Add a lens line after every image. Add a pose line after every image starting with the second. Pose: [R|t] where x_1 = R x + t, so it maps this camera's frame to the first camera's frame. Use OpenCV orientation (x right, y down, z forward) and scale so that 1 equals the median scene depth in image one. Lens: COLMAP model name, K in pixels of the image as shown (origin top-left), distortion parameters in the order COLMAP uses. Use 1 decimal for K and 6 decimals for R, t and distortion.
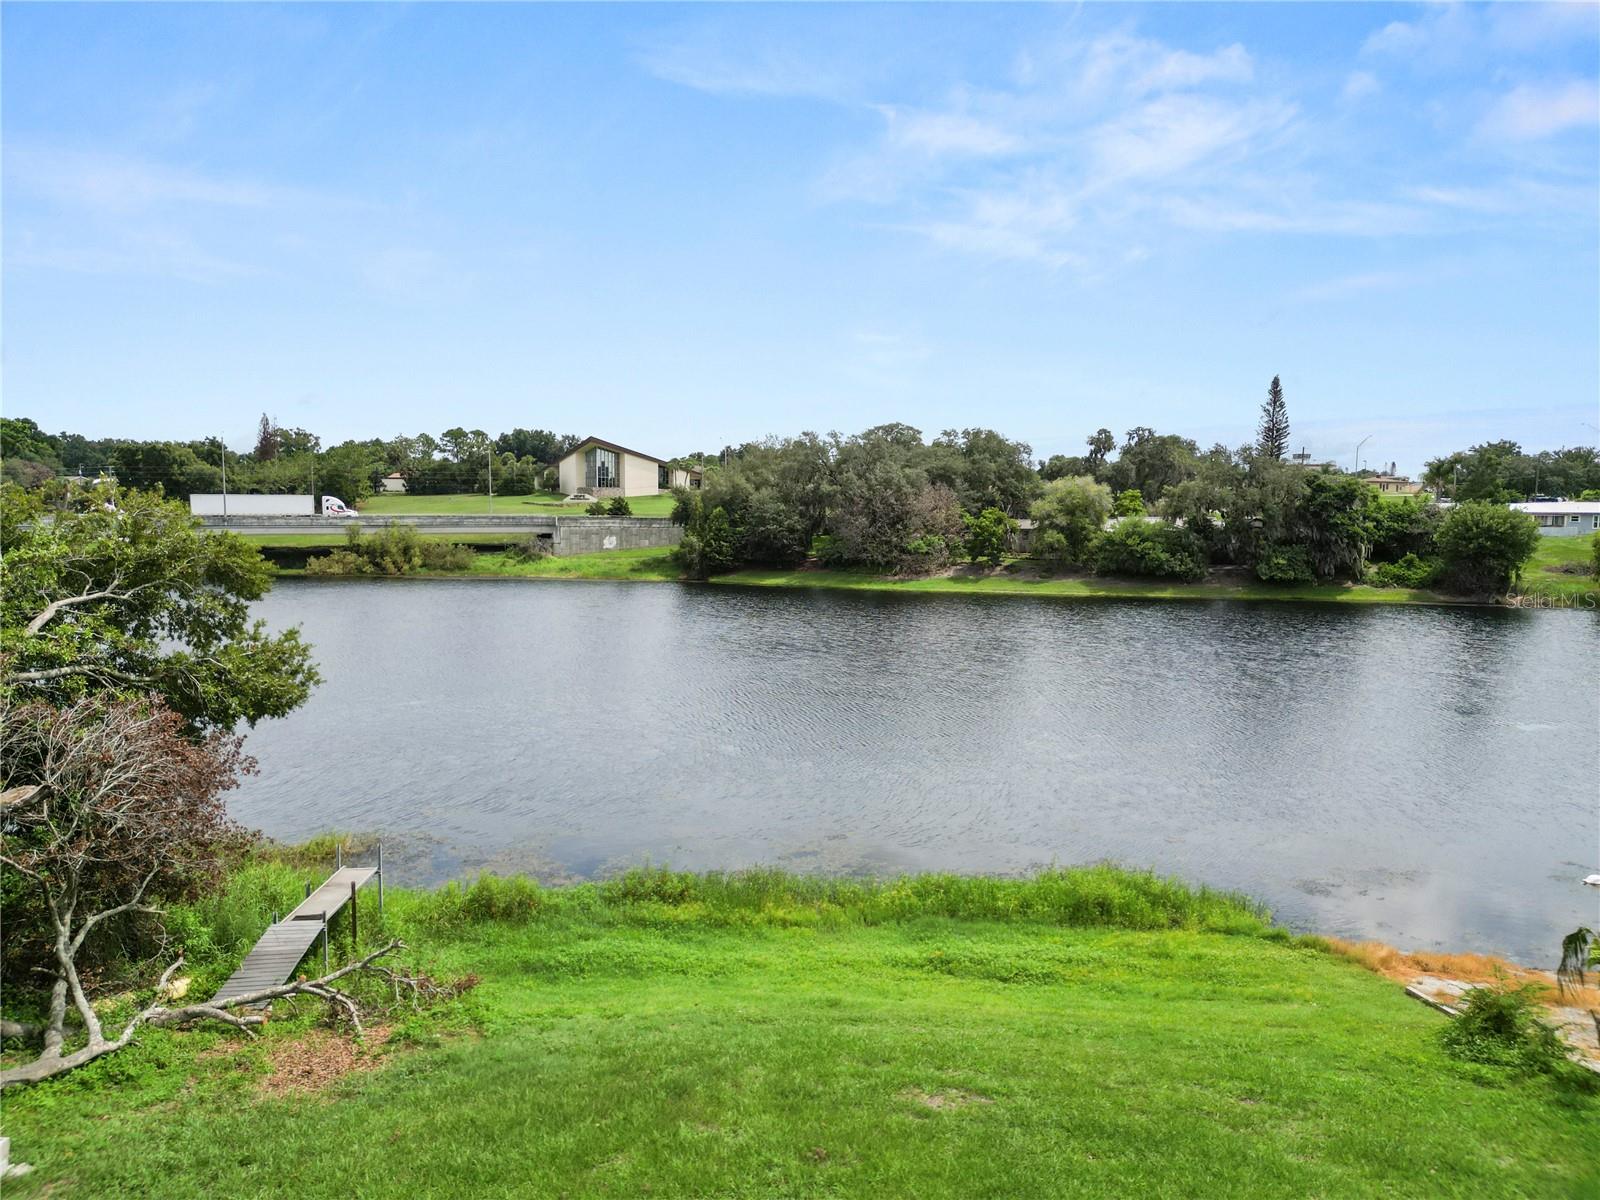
lens RADIAL K [[1118.8, 0, 799.1], [0, 1118.8, 602.6], [0, 0, 1]] dist [0.077489, -0.084535]
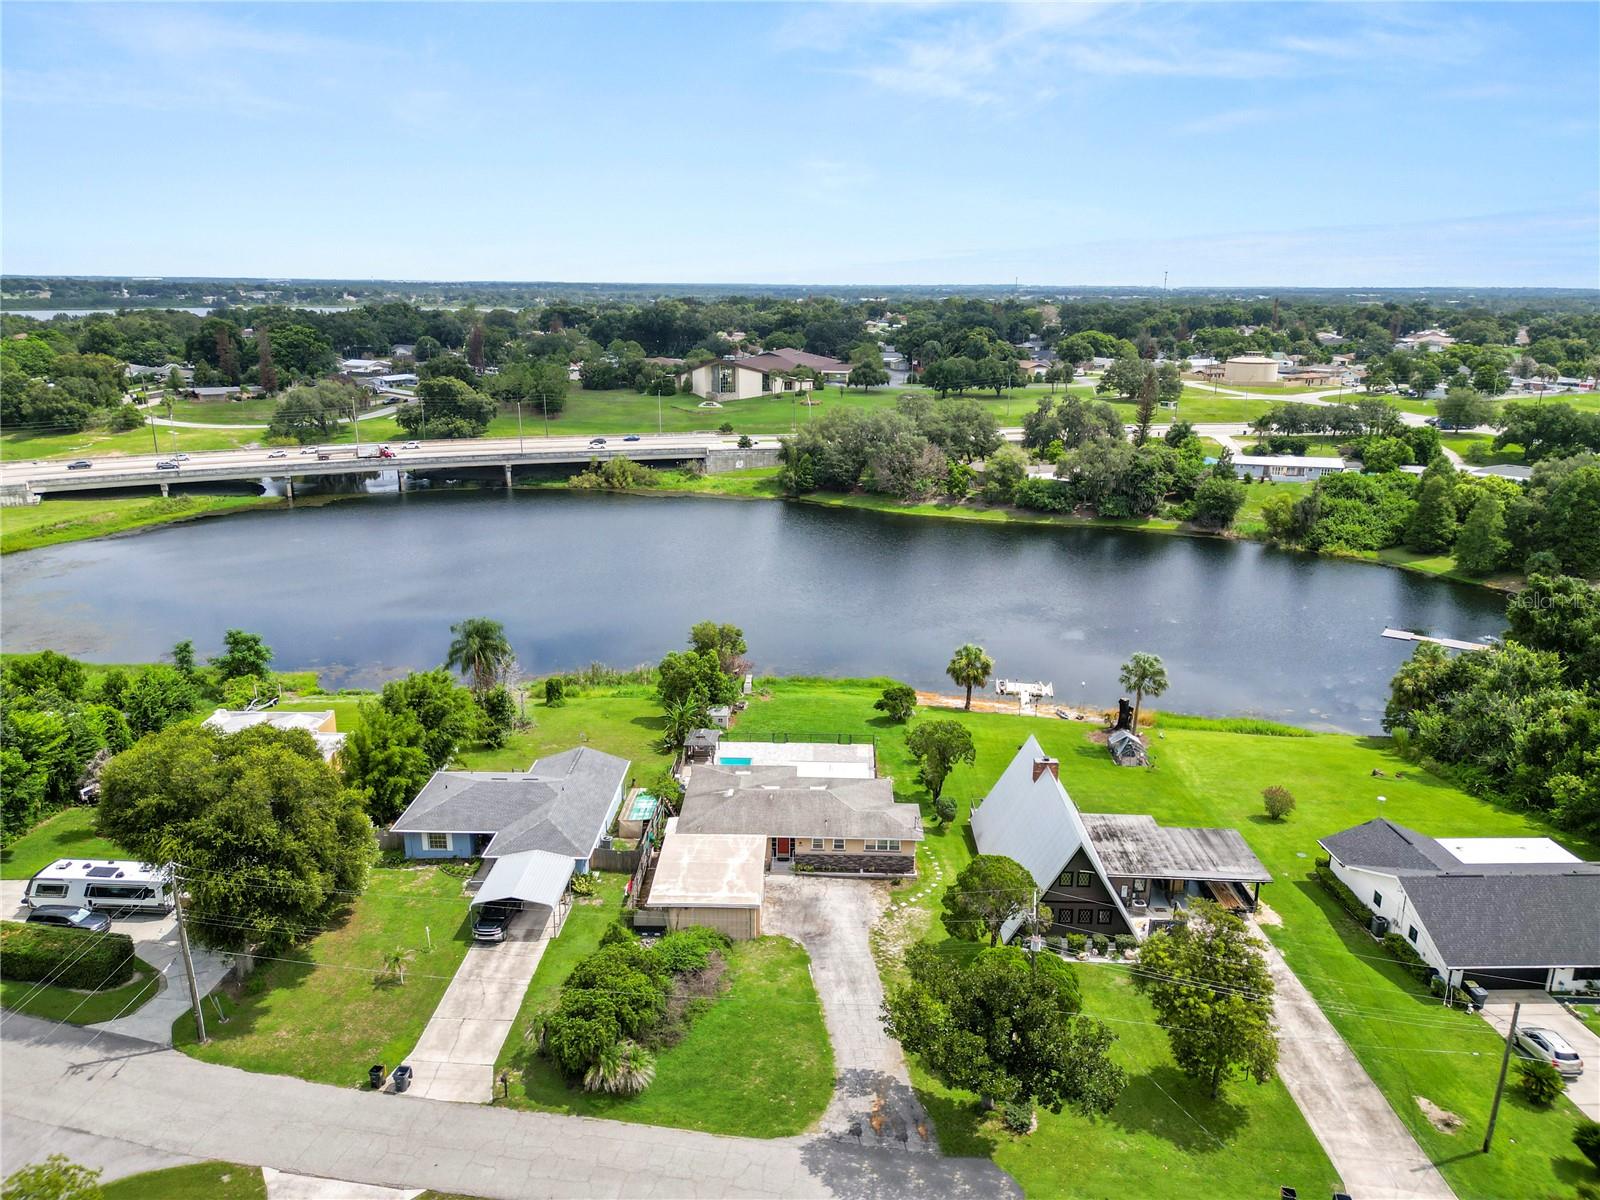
lens RADIAL K [[1118.8, 0, 799.1], [0, 1118.8, 602.6], [0, 0, 1]] dist [0.077489, -0.084535]
pose [[0.997244, 0.020743, -0.071231, 0.046092], [-0.006327, 0.980399, 0.196920, -0.206987], [0.073920, -0.195927, 0.977828, -0.743036]]
